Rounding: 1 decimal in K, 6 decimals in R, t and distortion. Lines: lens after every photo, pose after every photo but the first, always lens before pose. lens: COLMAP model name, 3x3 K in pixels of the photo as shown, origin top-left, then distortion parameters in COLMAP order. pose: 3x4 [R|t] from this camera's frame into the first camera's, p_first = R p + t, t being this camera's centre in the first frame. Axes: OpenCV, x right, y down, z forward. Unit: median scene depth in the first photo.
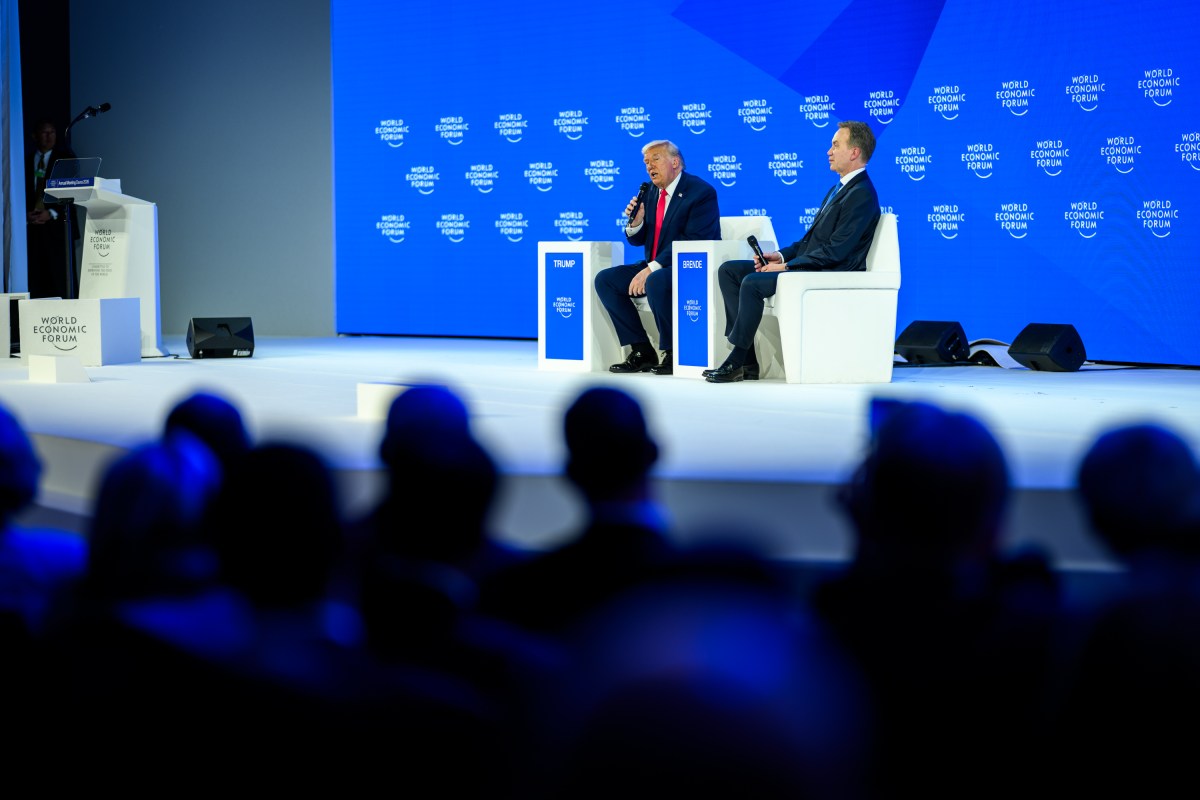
lens RADIAL K [[2842.7, 0, 570.0], [0, 2842.7, 413.1], [0, 0, 1]] dist [0.013654, -0.223687]
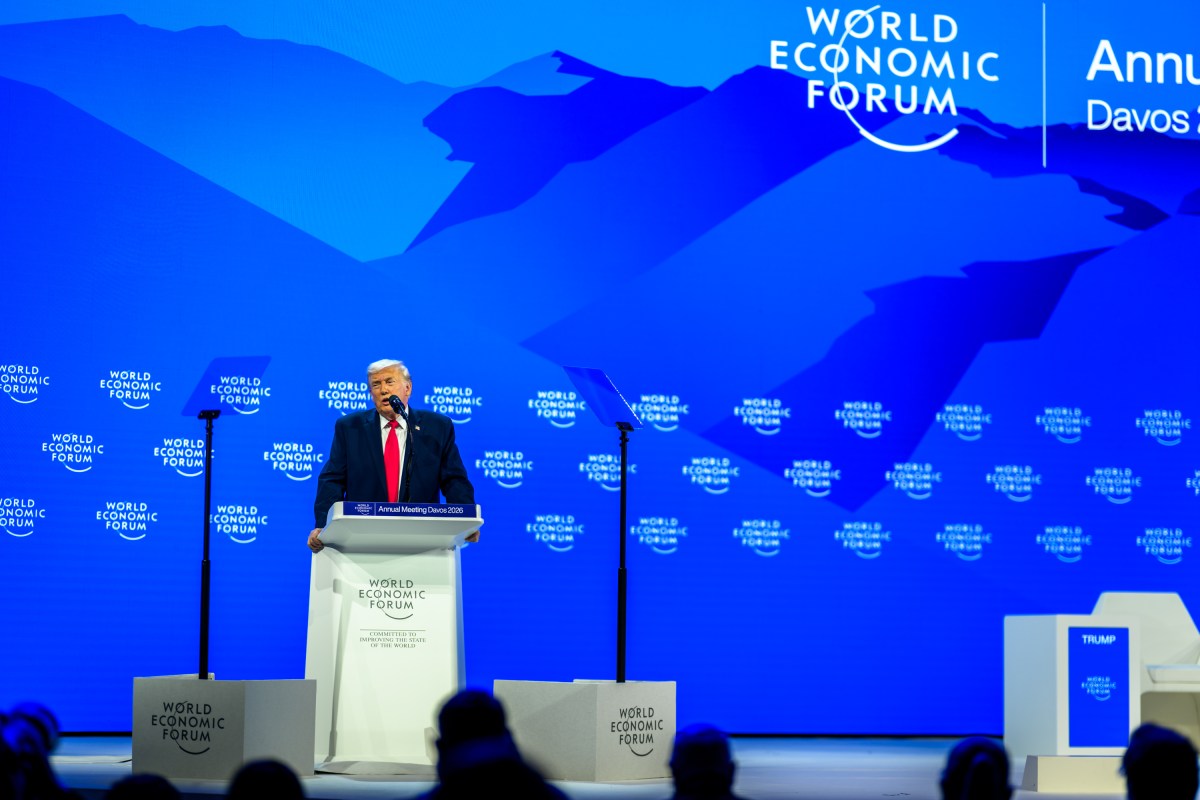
lens RADIAL K [[2842.7, 0, 570.0], [0, 2842.7, 413.1], [0, 0, 1]] dist [0.013654, -0.223687]
pose [[0.385175, 0.082744, 0.919127, -0.966621], [0.038129, 0.993695, -0.105435, -0.038454], [-0.922056, 0.075656, 0.379591, 0.876322]]
